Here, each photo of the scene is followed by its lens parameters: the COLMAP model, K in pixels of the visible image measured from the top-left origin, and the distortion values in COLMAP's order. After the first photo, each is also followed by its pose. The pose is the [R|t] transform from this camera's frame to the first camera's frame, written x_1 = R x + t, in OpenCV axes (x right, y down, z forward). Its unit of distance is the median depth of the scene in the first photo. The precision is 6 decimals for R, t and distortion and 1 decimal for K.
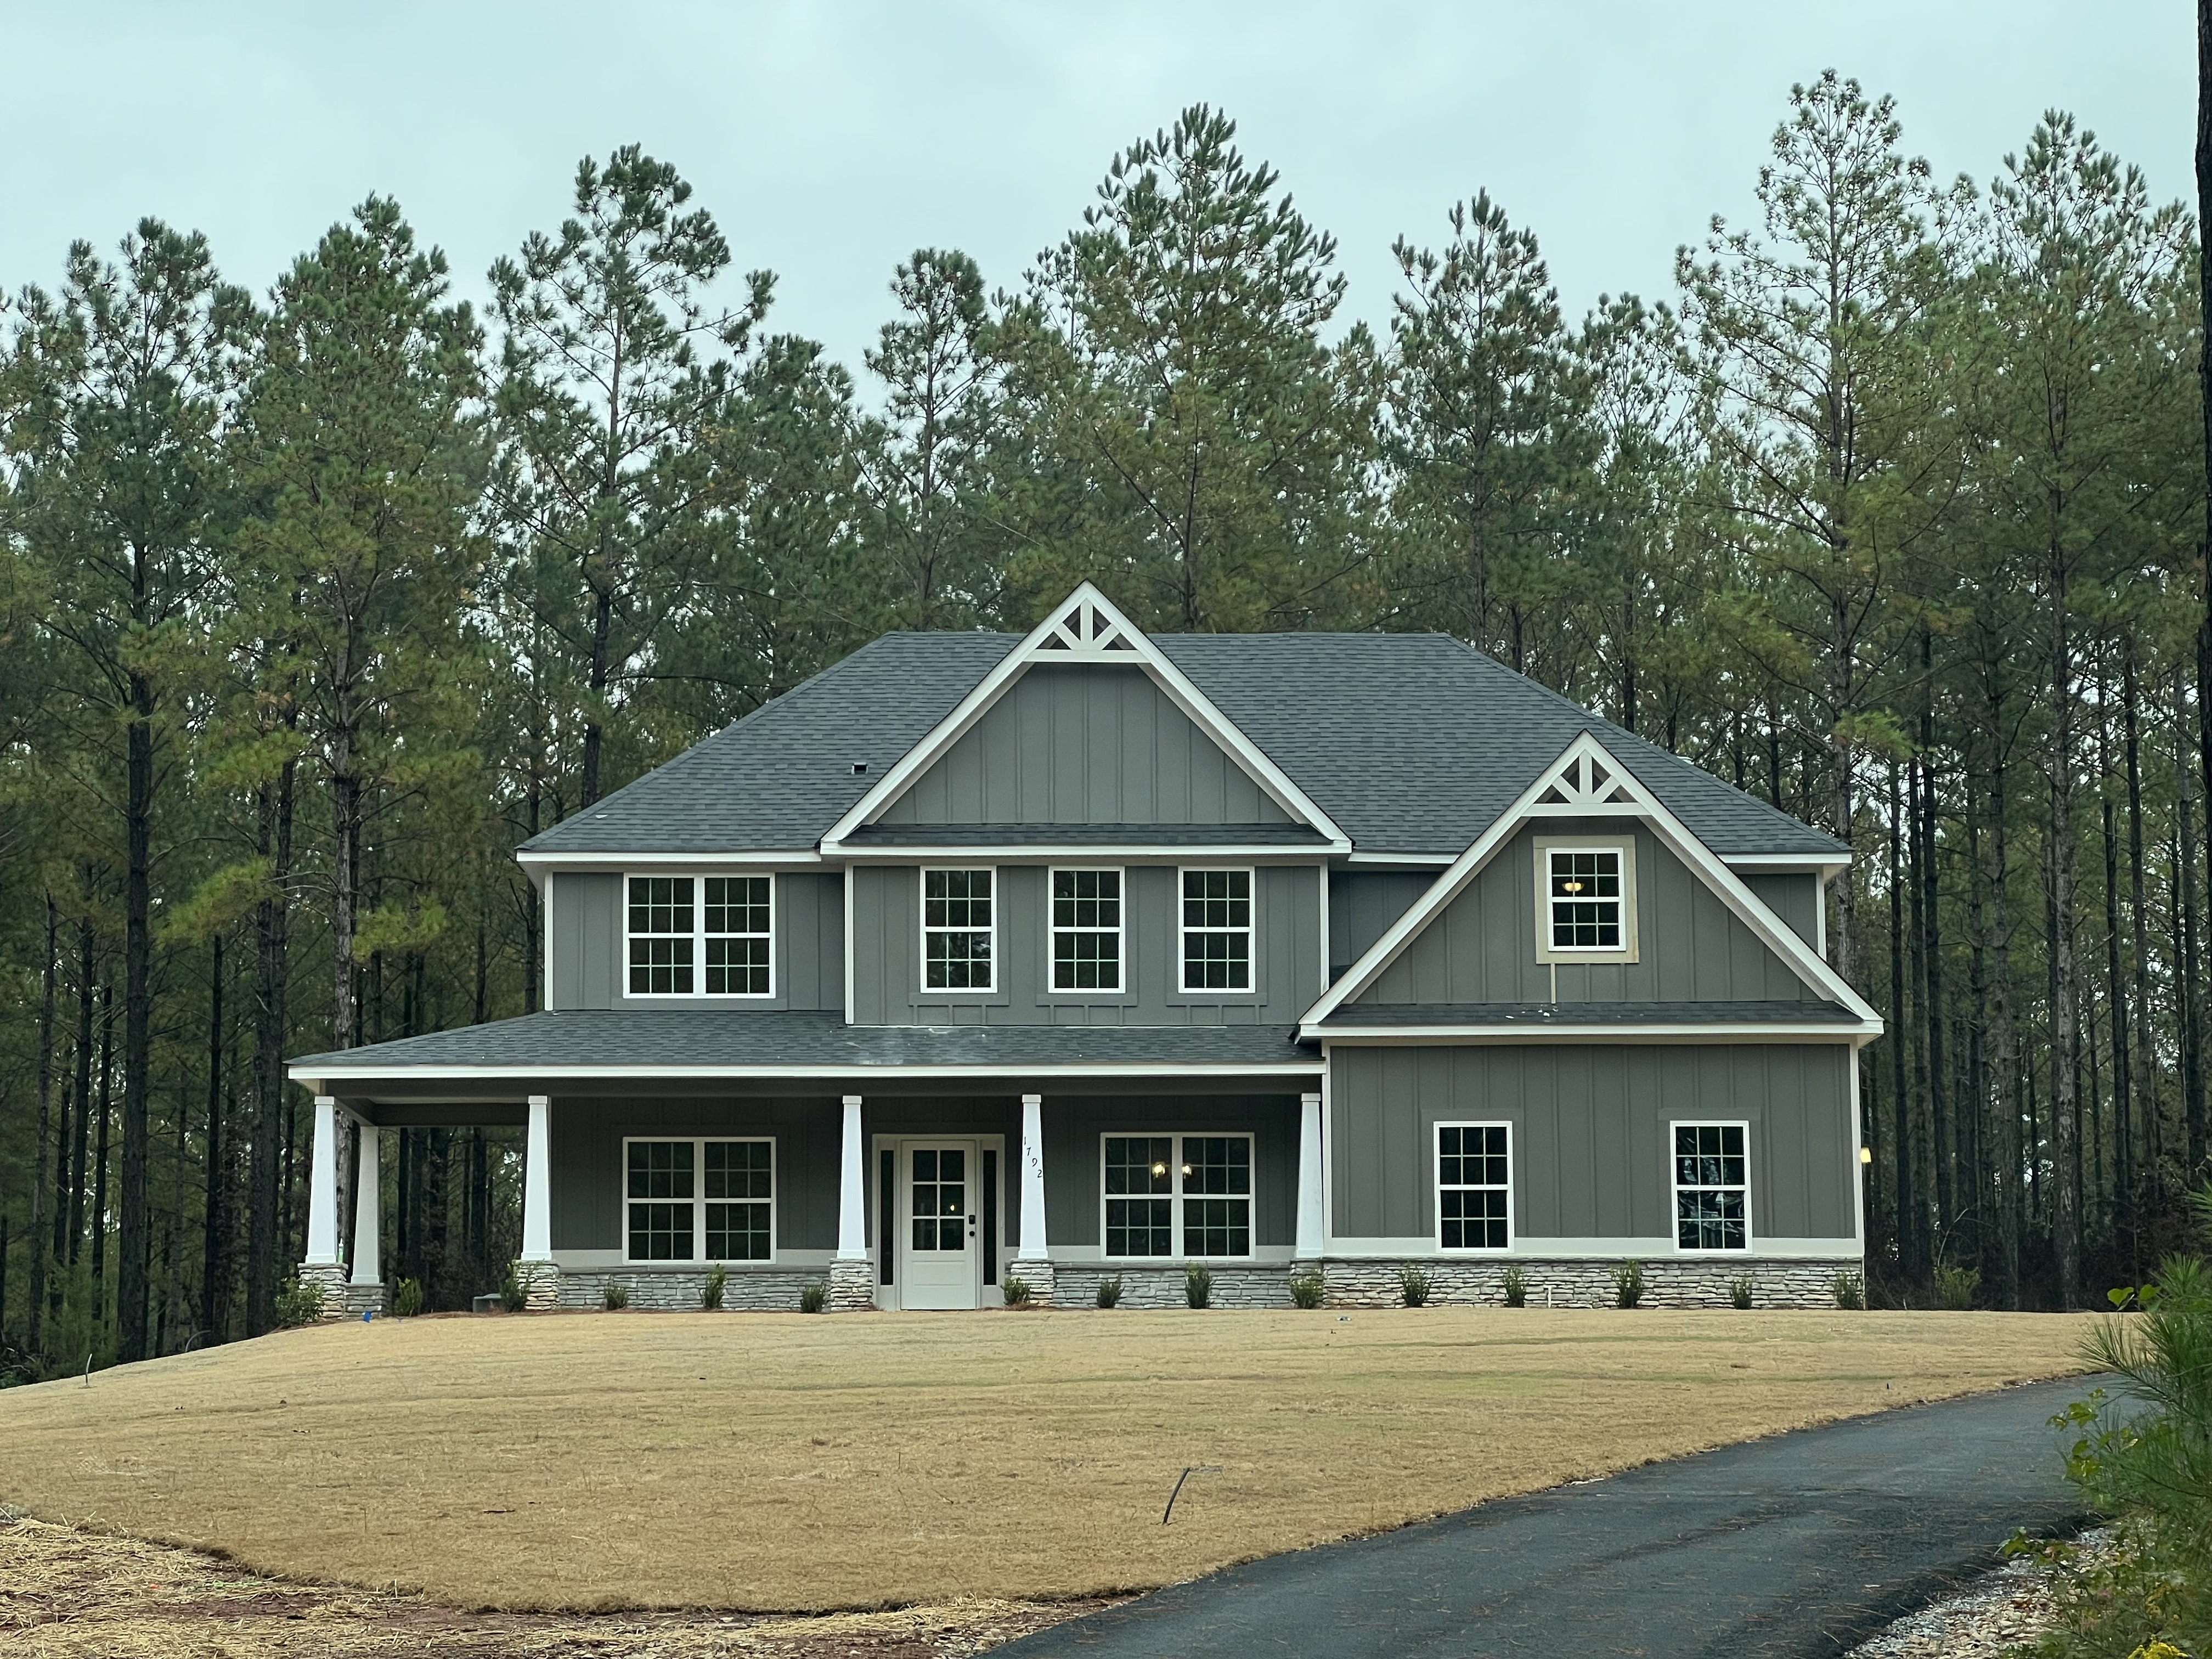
lens RADIAL K [[5203.6, 0, 1106.0], [0, 5203.6, 829.5], [0, 0, 1]] dist [-0.093246, 0.017379]
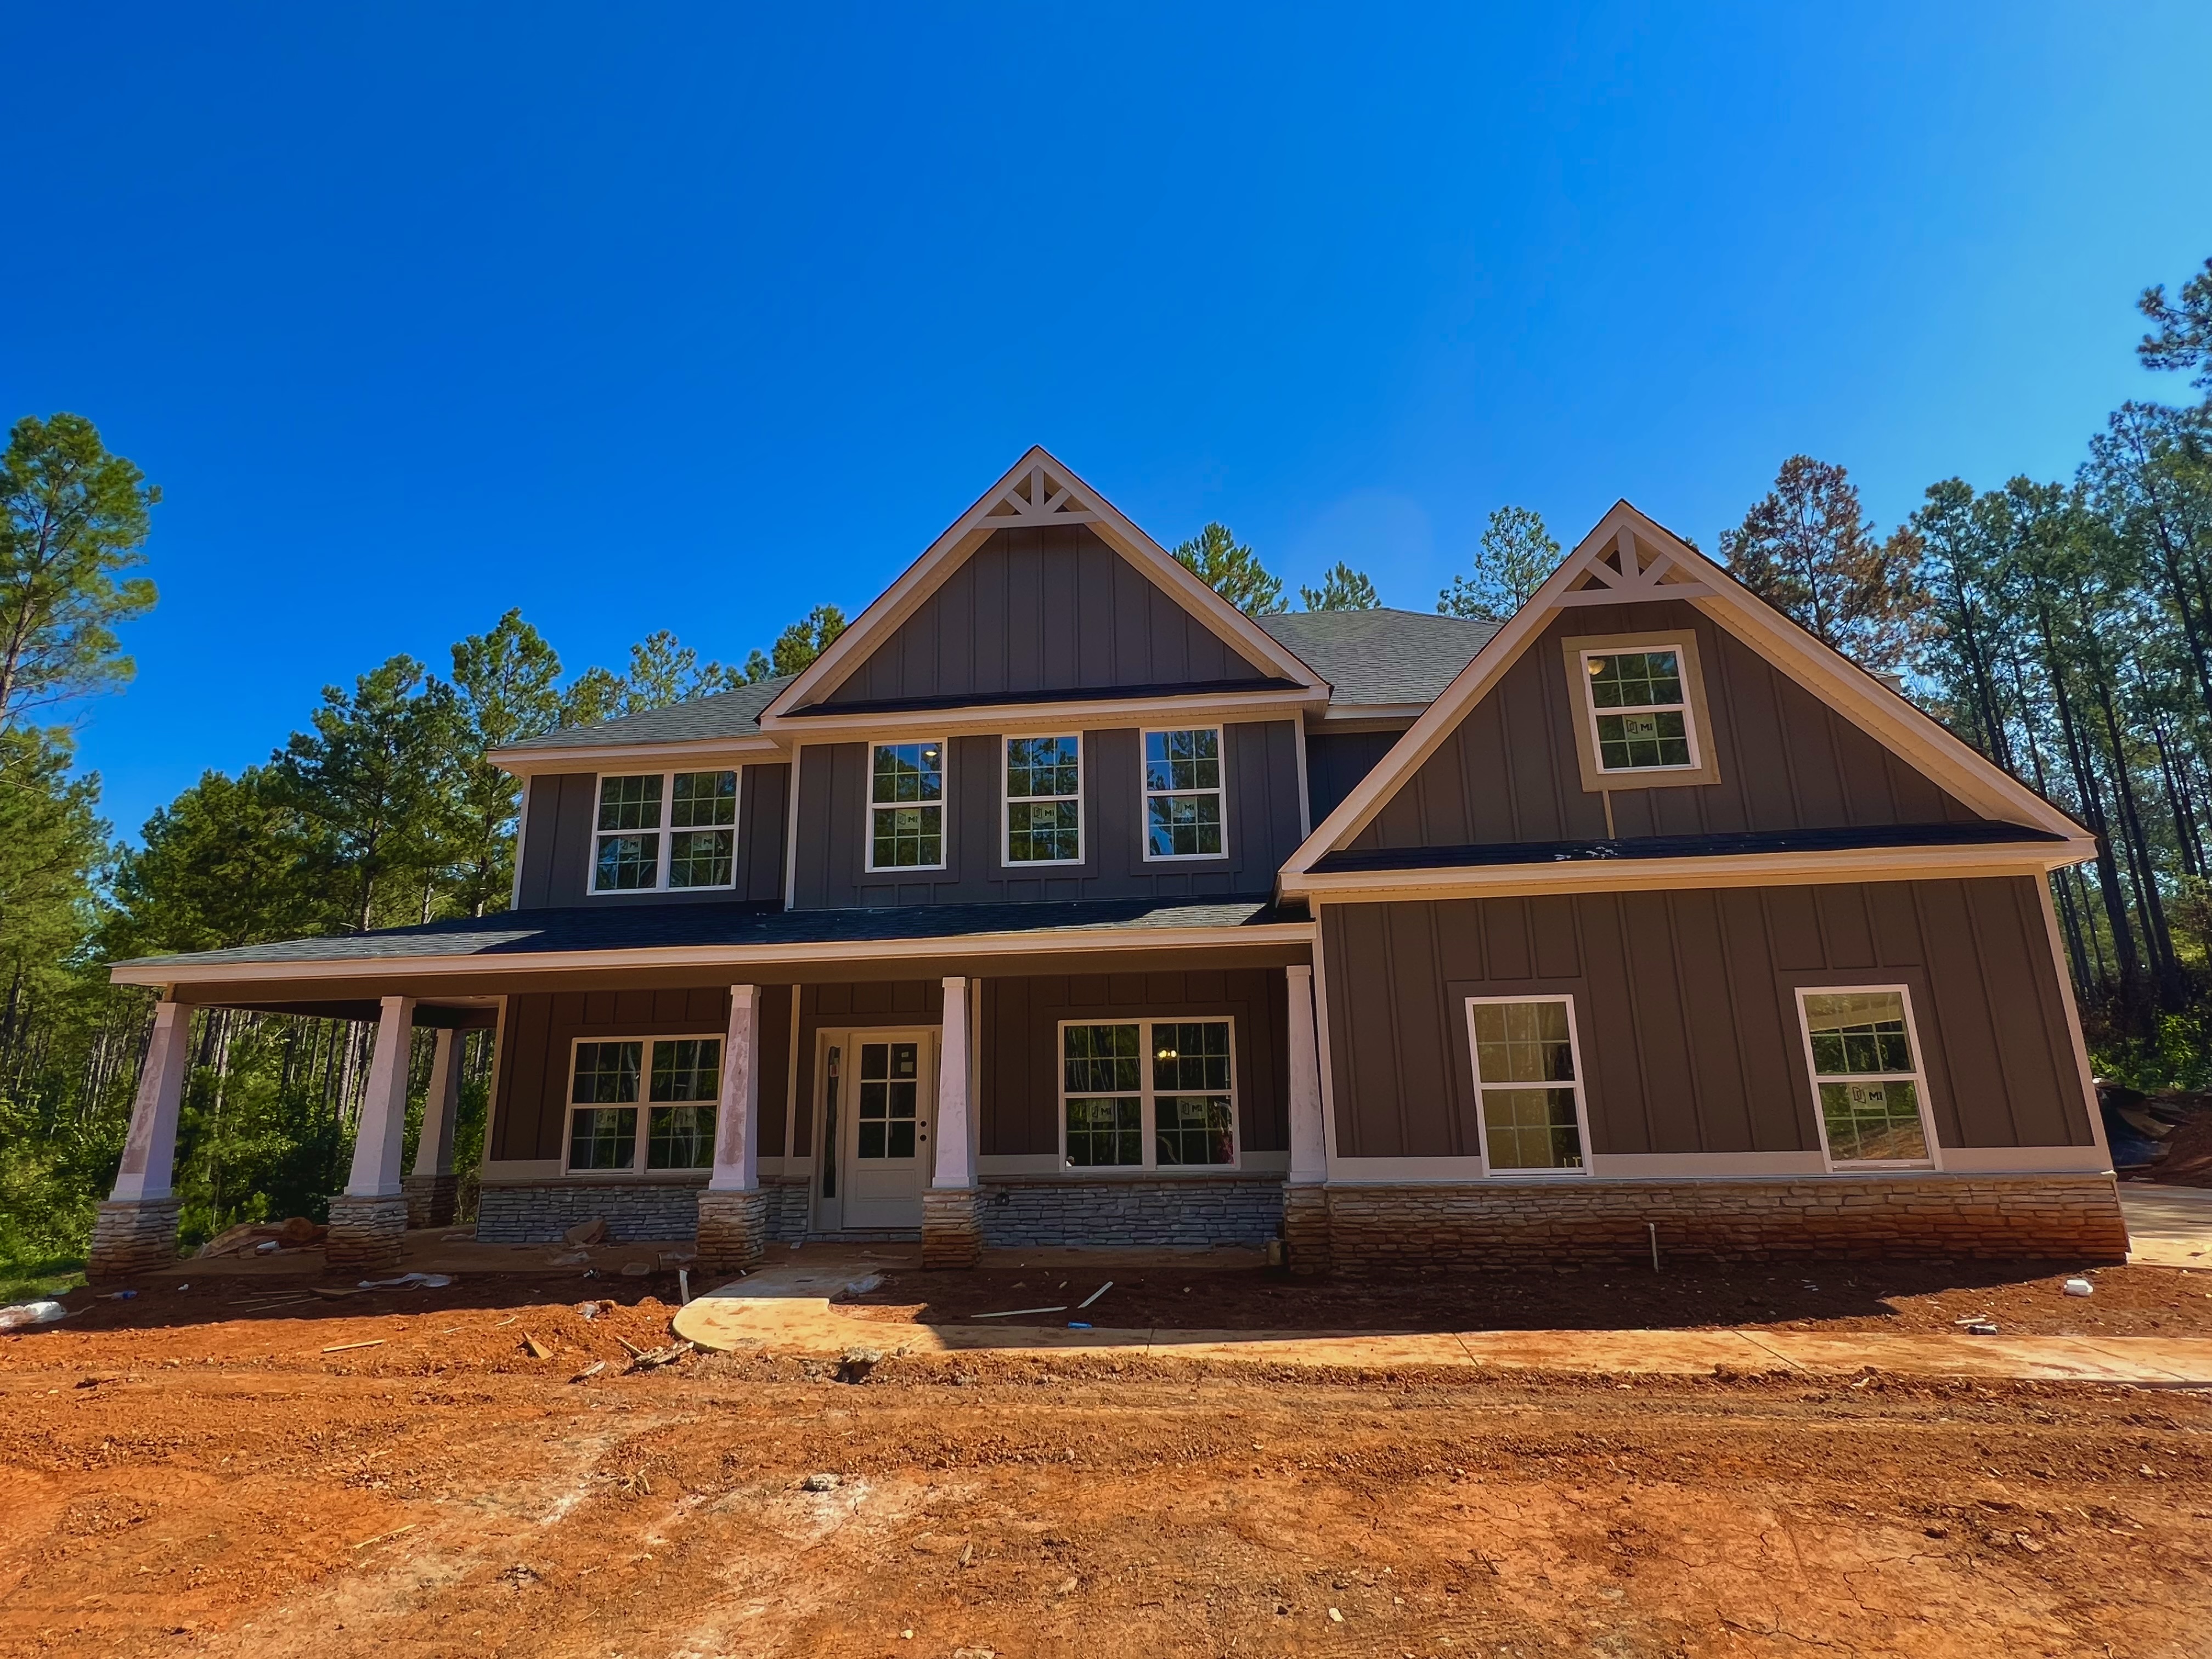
lens RADIAL K [[1122.4, 0, 1106.0], [0, 1122.4, 829.5], [0, 0, 1]] dist [-0.001492, -0.001412]
pose [[0.993839, -0.042079, -0.102536, 0.027957], [0.031917, 0.994595, -0.098806, 0.044830], [0.106139, 0.094925, 0.989810, 0.806885]]
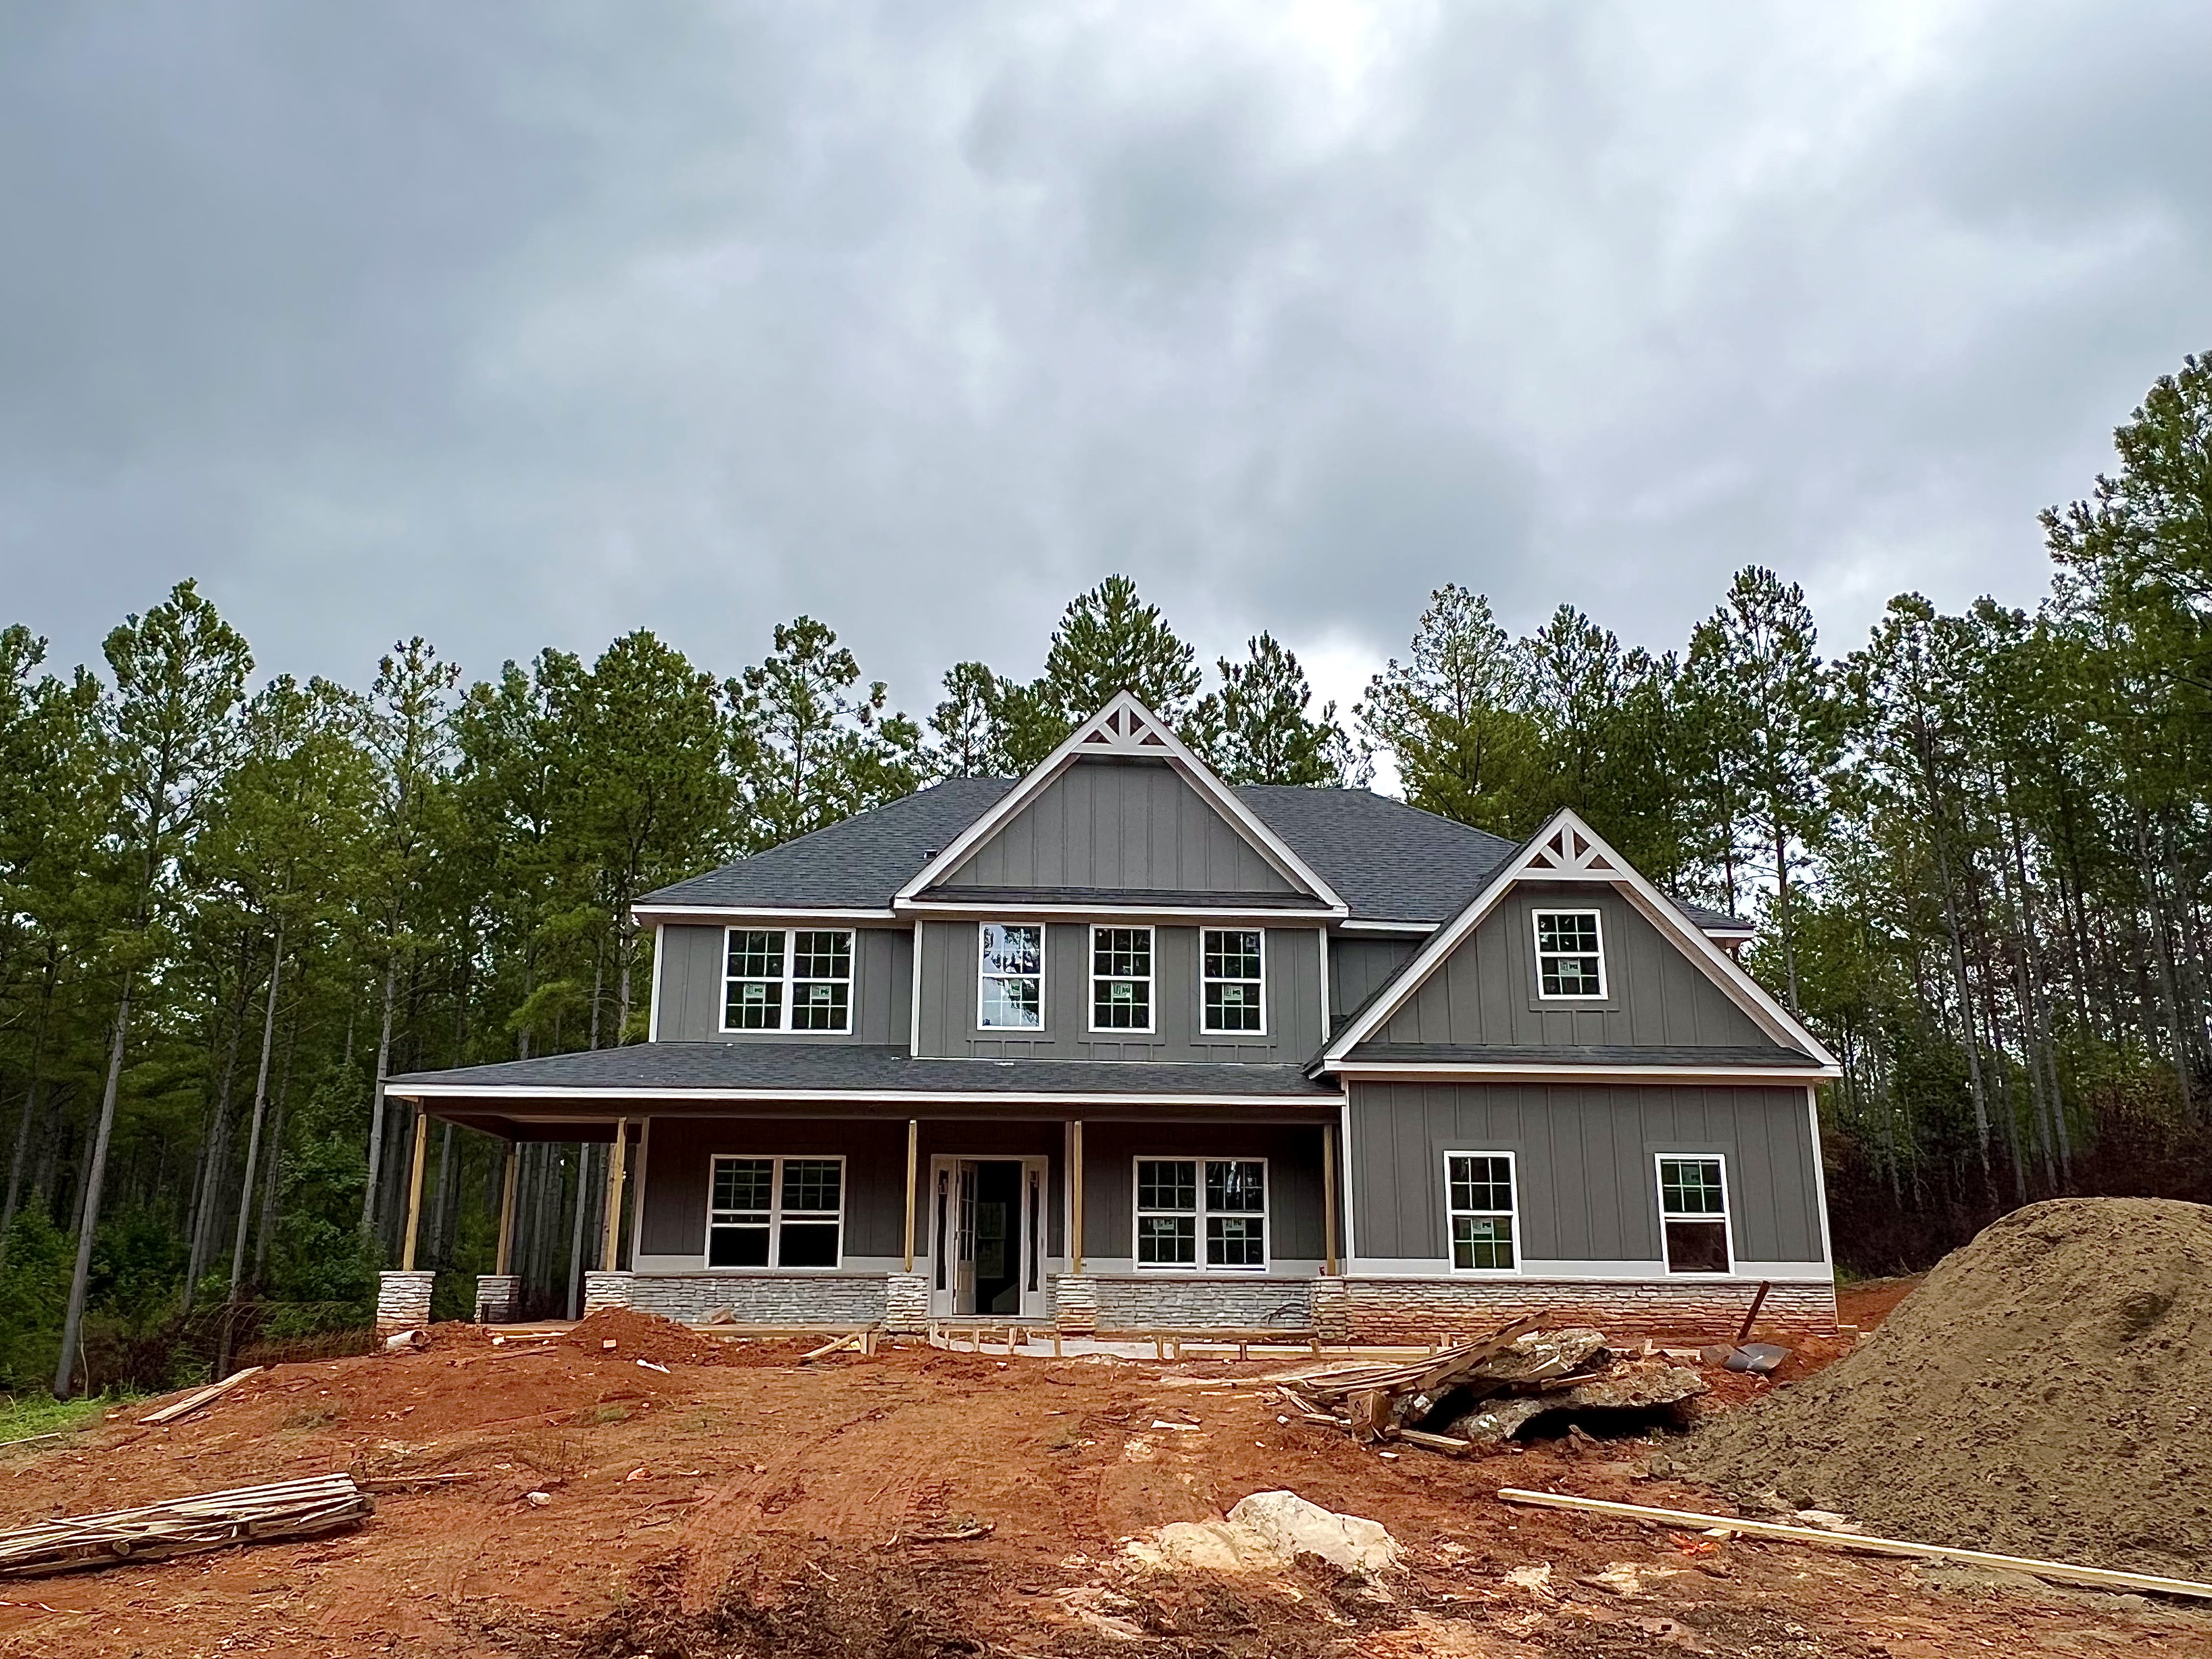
lens RADIAL K [[1675.2, 0, 1106.0], [0, 1675.2, 829.5], [0, 0, 1]] dist [0.008326, 0.001649]
pose [[0.997481, 0.025725, 0.066105, -0.032979], [-0.017316, 0.992035, -0.124768, 0.033203], [-0.068789, 0.123310, 0.989981, 0.627044]]
